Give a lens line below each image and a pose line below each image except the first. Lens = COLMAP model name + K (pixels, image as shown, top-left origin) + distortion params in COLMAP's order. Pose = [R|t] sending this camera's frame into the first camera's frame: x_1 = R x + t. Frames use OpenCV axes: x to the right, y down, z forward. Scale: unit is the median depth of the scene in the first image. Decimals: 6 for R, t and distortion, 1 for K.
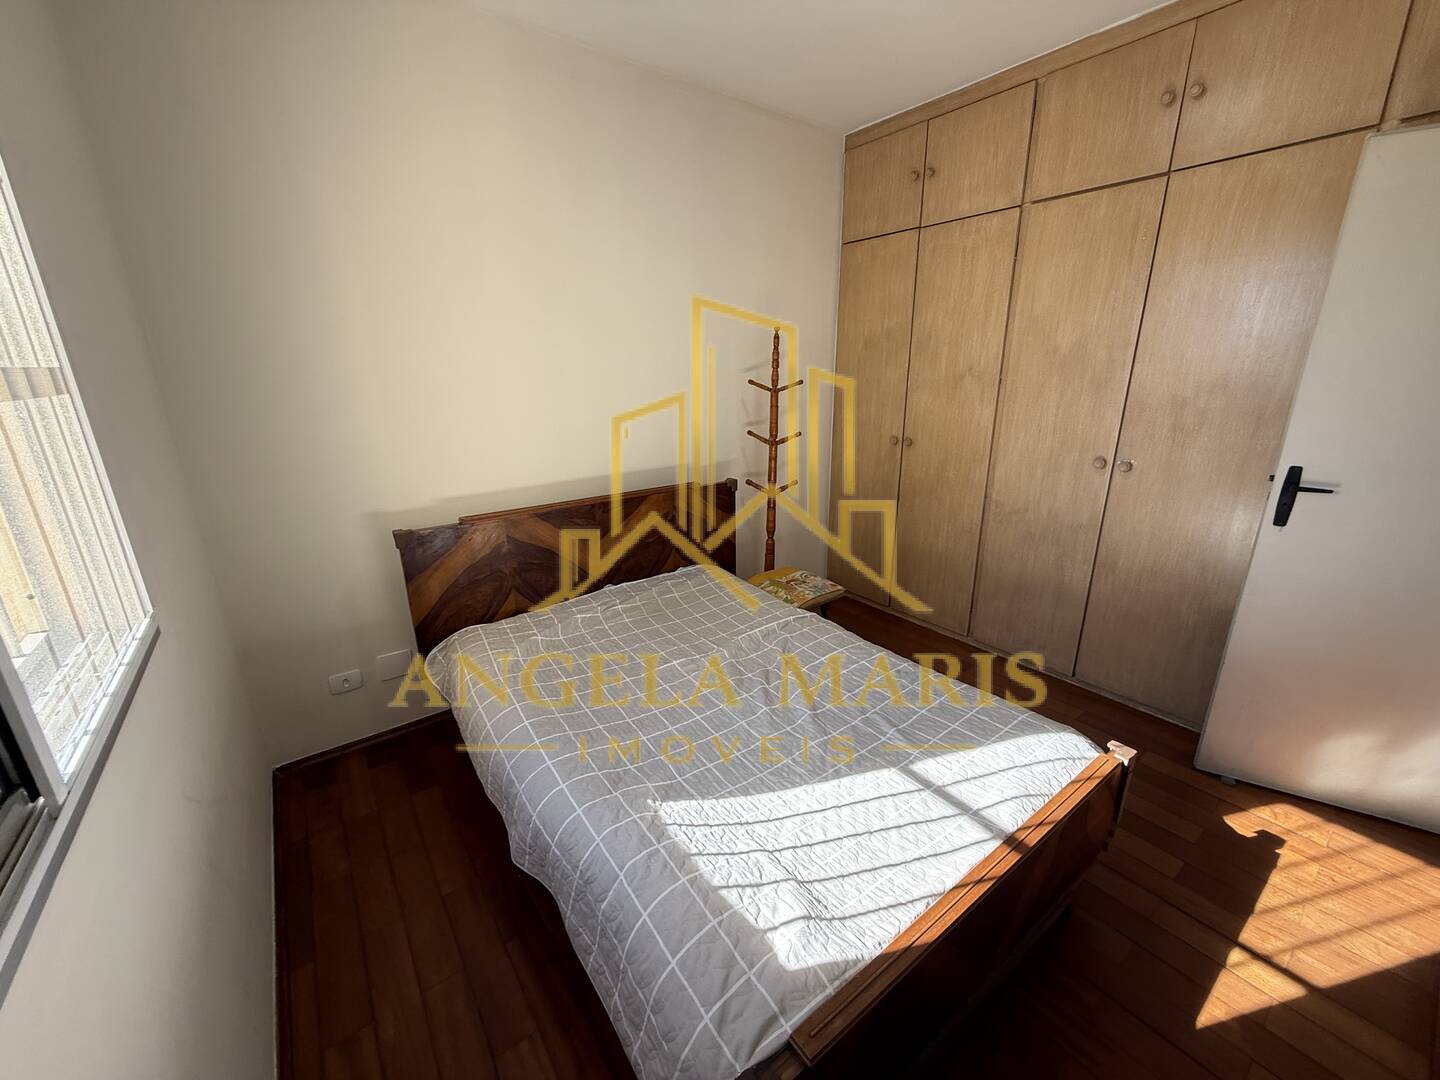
lens RADIAL K [[571.7, 0, 717.8], [0, 571.7, 534.5], [0, 0, 1]] dist [0.002324, -0.000196]
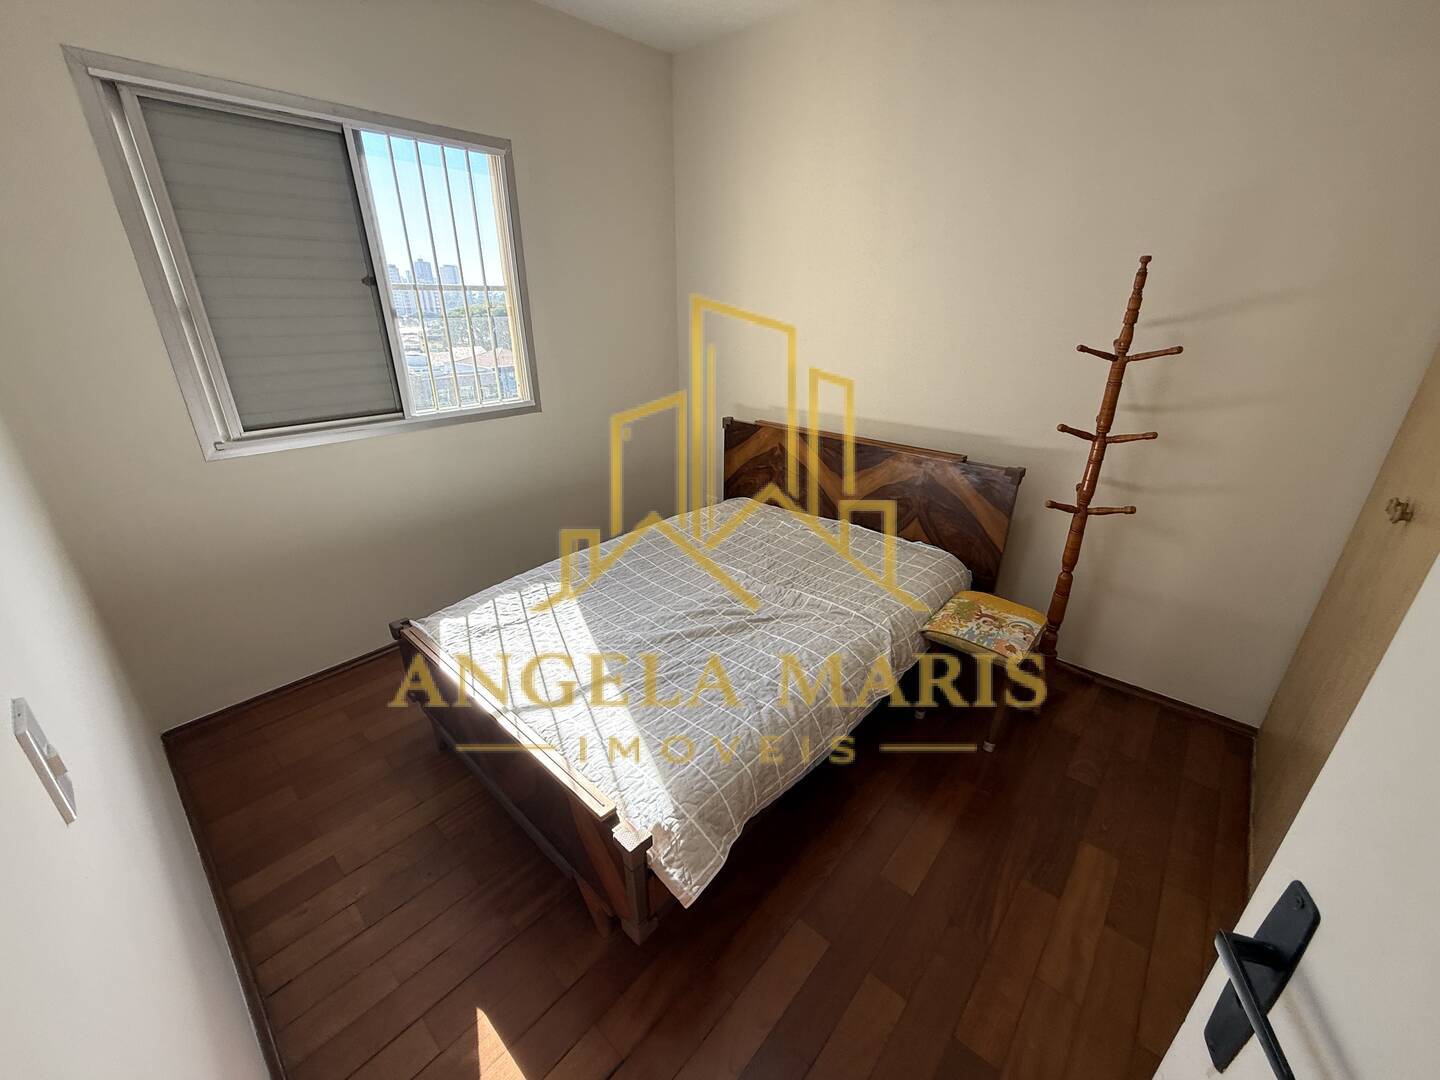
lens RADIAL K [[571.7, 0, 717.5], [0, 571.7, 535.6], [0, 0, 1]] dist [0.002324, -0.000196]
pose [[0.210477, 0.392280, -0.895442, 0.864825], [-0.294217, 0.898912, 0.324643, -0.192903], [0.932275, 0.195124, 0.304616, 0.534307]]
